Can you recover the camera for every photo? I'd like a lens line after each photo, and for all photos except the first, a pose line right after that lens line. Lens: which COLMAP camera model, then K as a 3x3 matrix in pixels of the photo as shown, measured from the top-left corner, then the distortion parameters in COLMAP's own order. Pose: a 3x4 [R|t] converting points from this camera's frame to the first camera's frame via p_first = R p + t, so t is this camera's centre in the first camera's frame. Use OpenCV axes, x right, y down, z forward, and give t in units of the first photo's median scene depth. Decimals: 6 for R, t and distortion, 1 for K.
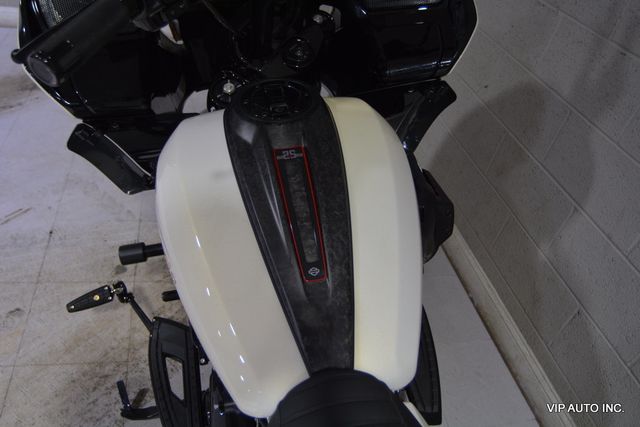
lens RADIAL K [[485.8, 0, 317.0], [0, 485.8, 215.5], [0, 0, 1]] dist [-0.104301, 0.046453]
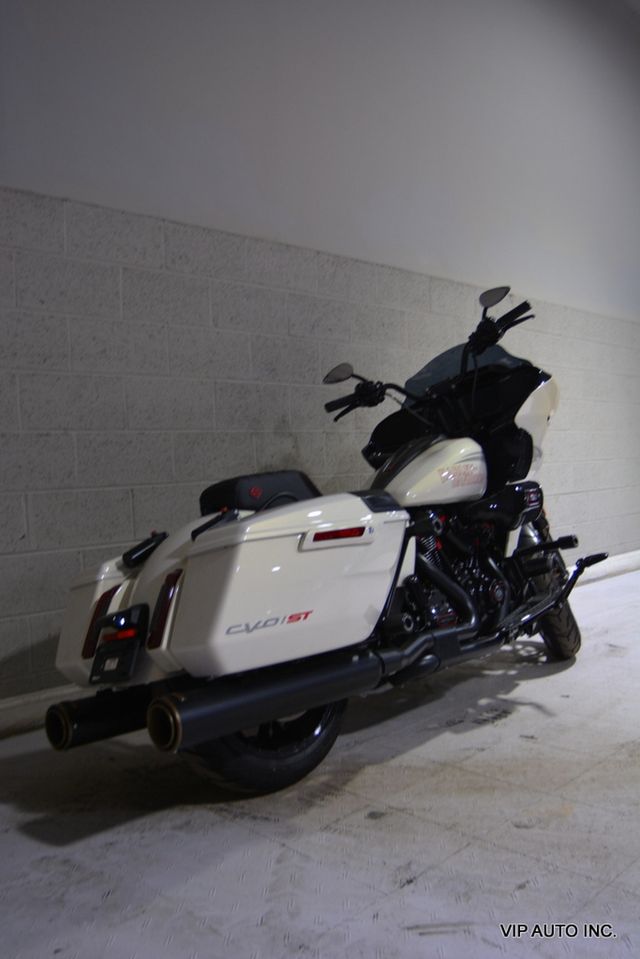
lens RADIAL K [[771.5, 0, 318.7], [0, 771.5, 506.3], [0, 0, 1]] dist [-0.098292, 0.047447]
pose [[-0.527818, -0.202426, 0.824883, -1.917163], [0.501808, 0.709243, 0.495139, -1.288286], [-0.685272, 0.675276, -0.272772, 1.692134]]
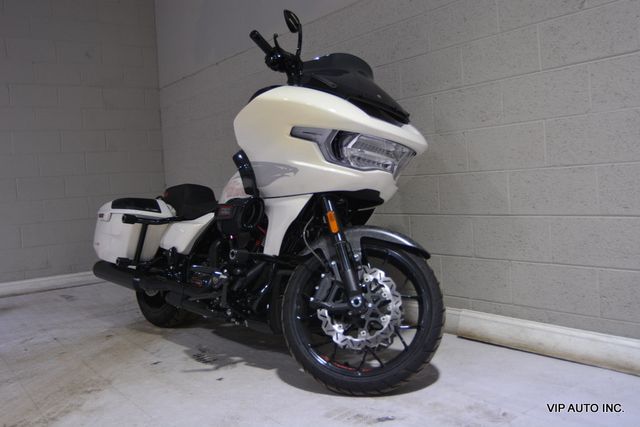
lens RADIAL K [[571.4, 0, 314.6], [0, 571.4, 212.5], [0, 0, 1]] dist [-0.077892, 0.015784]
pose [[0.873007, -0.258992, 0.413257, -0.777837], [0.450035, 0.754343, -0.477948, 1.689553], [-0.187953, 0.603232, 0.775103, -1.474574]]
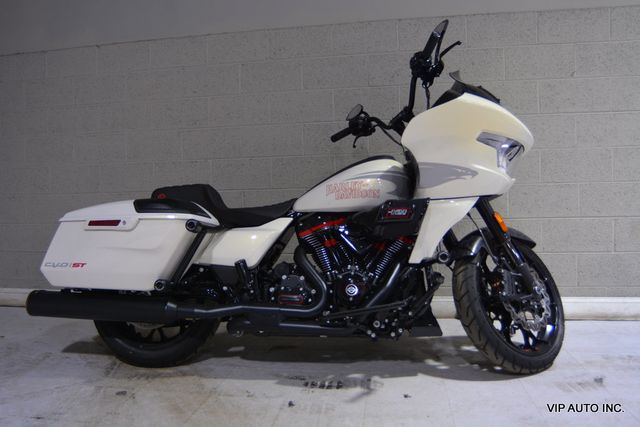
lens RADIAL K [[493.6, 0, 316.0], [0, 493.6, 209.1], [0, 0, 1]] dist [-0.098099, 0.048800]
pose [[0.341991, -0.230441, 0.911010, -1.954504], [0.666455, 0.742941, -0.062257, 0.274154], [-0.662480, 0.628439, 0.407658, -0.133666]]
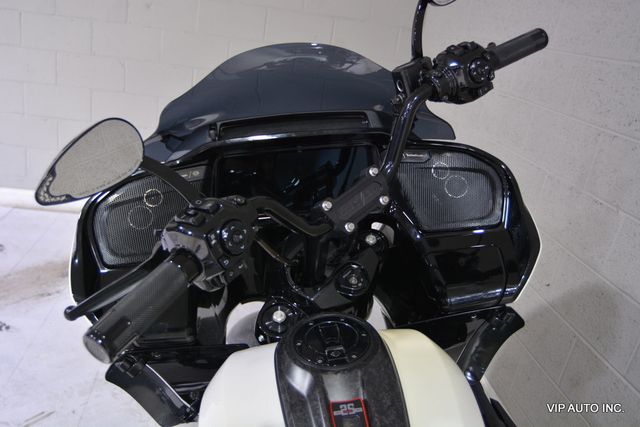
lens RADIAL K [[514.9, 0, 313.7], [0, 514.9, 208.0], [0, 0, 1]] dist [-0.098292, 0.047447]
pose [[0.996682, -0.011494, -0.080580, -0.031385], [-0.016009, 0.942962, -0.332515, -0.131159], [0.079806, 0.332702, 0.939649, -0.012868]]
